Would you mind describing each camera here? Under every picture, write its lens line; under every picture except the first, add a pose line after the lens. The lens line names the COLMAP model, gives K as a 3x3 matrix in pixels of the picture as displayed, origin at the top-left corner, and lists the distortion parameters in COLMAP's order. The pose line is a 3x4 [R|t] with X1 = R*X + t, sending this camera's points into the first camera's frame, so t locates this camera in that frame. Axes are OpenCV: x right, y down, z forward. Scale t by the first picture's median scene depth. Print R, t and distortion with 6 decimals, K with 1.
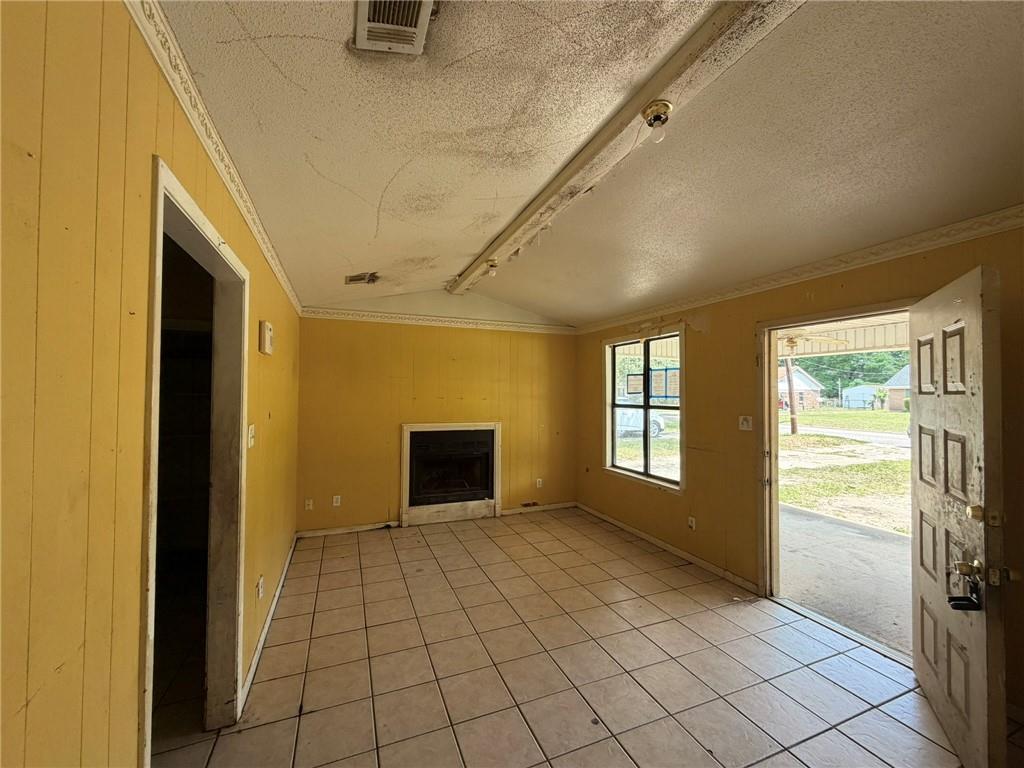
lens RADIAL K [[411.3, 0, 506.0], [0, 411.3, 382.0], [0, 0, 1]] dist [-0.001255, 0.000590]
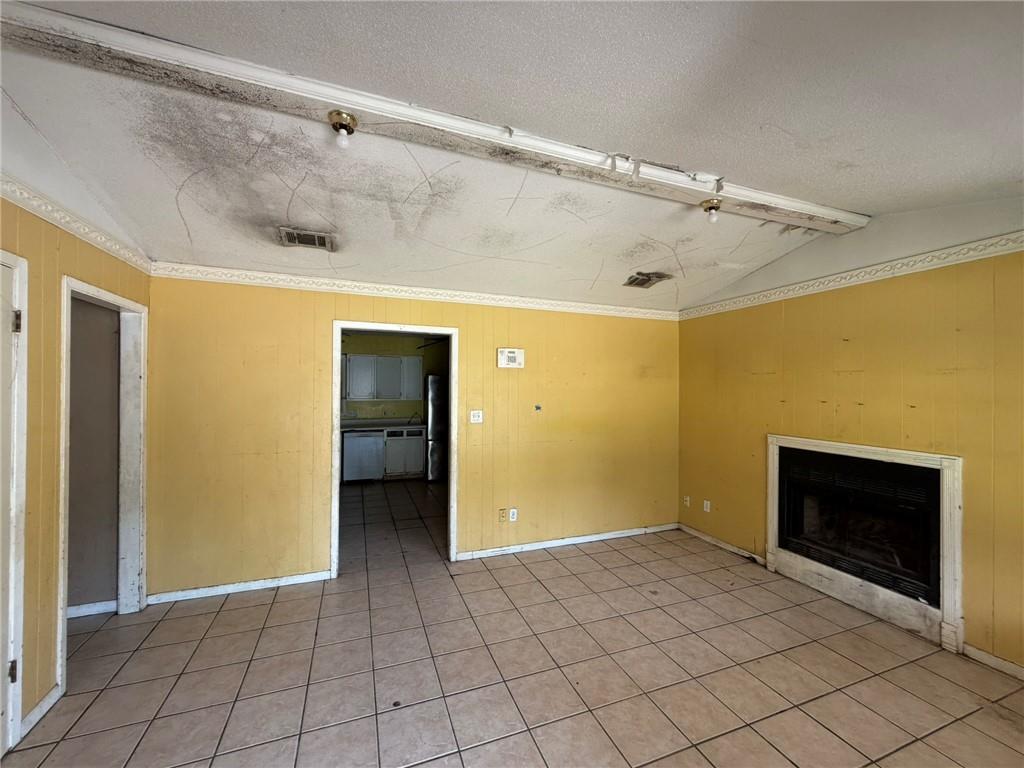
lens RADIAL K [[411.3, 0, 512.7], [0, 411.3, 382.8], [0, 0, 1]] dist [-0.001255, 0.000590]
pose [[-0.023714, -0.016379, -0.999585, 0.552696], [0.024648, 0.999552, -0.016963, 0.008403], [0.999415, -0.025040, -0.023300, 0.577124]]
